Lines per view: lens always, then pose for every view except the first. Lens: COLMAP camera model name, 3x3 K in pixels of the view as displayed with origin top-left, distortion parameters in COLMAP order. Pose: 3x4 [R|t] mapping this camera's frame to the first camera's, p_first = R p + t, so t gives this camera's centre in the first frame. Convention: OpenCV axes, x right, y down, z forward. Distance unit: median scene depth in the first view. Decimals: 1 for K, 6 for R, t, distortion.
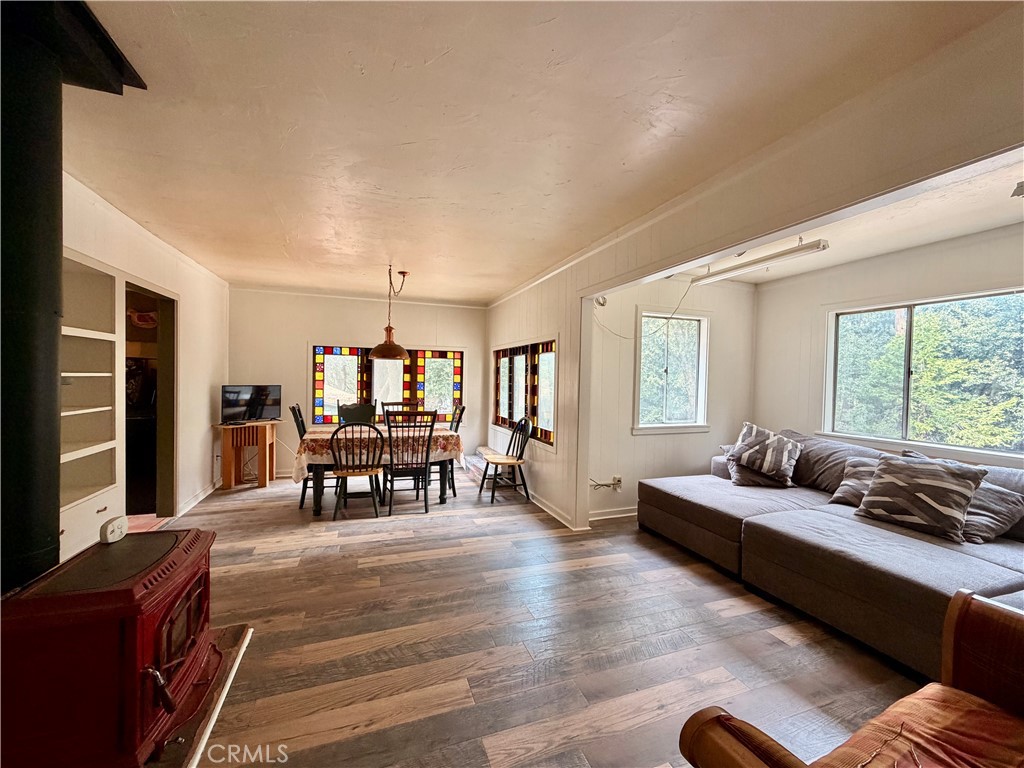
lens RADIAL K [[409.2, 0, 512.0], [0, 409.2, 384.0], [0, 0, 1]] dist [-0.001122, 0.000050]
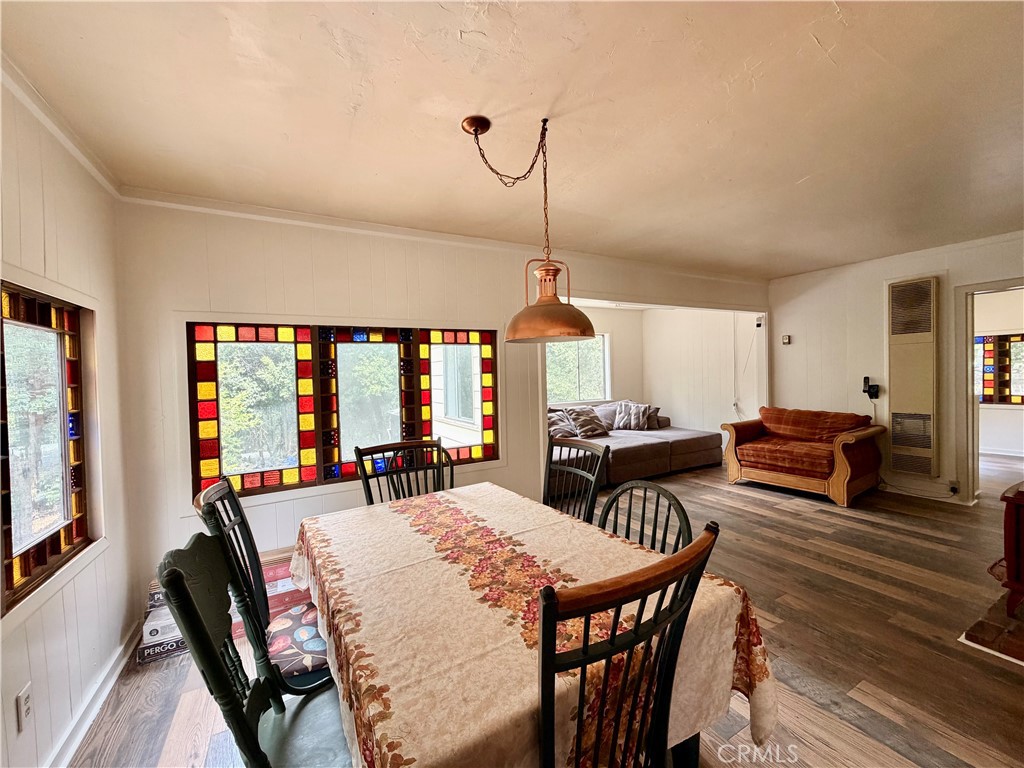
lens RADIAL K [[405.1, 0, 512.0], [0, 405.1, 384.0], [0, 0, 1]] dist [0.000623, 0.007325]
pose [[-0.154629, -0.051618, 0.986623, -0.729976], [0.035339, 0.997706, 0.057736, -0.048665], [-0.987340, 0.043794, -0.152450, 1.128312]]
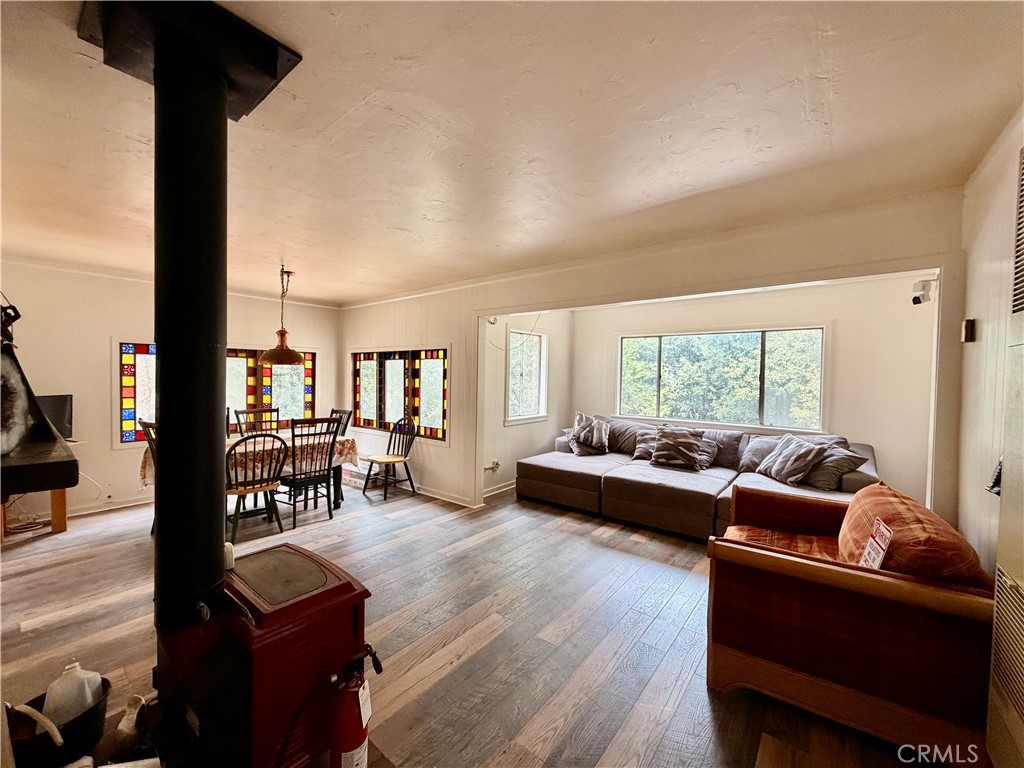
lens RADIAL K [[409.2, 0, 512.0], [0, 409.2, 384.0], [0, 0, 1]] dist [-0.001122, 0.000050]
pose [[0.850484, -0.017297, 0.525716, -0.356069], [0.009569, 0.999803, 0.017414, -0.028479], [-0.525913, -0.009780, 0.850482, -0.081483]]
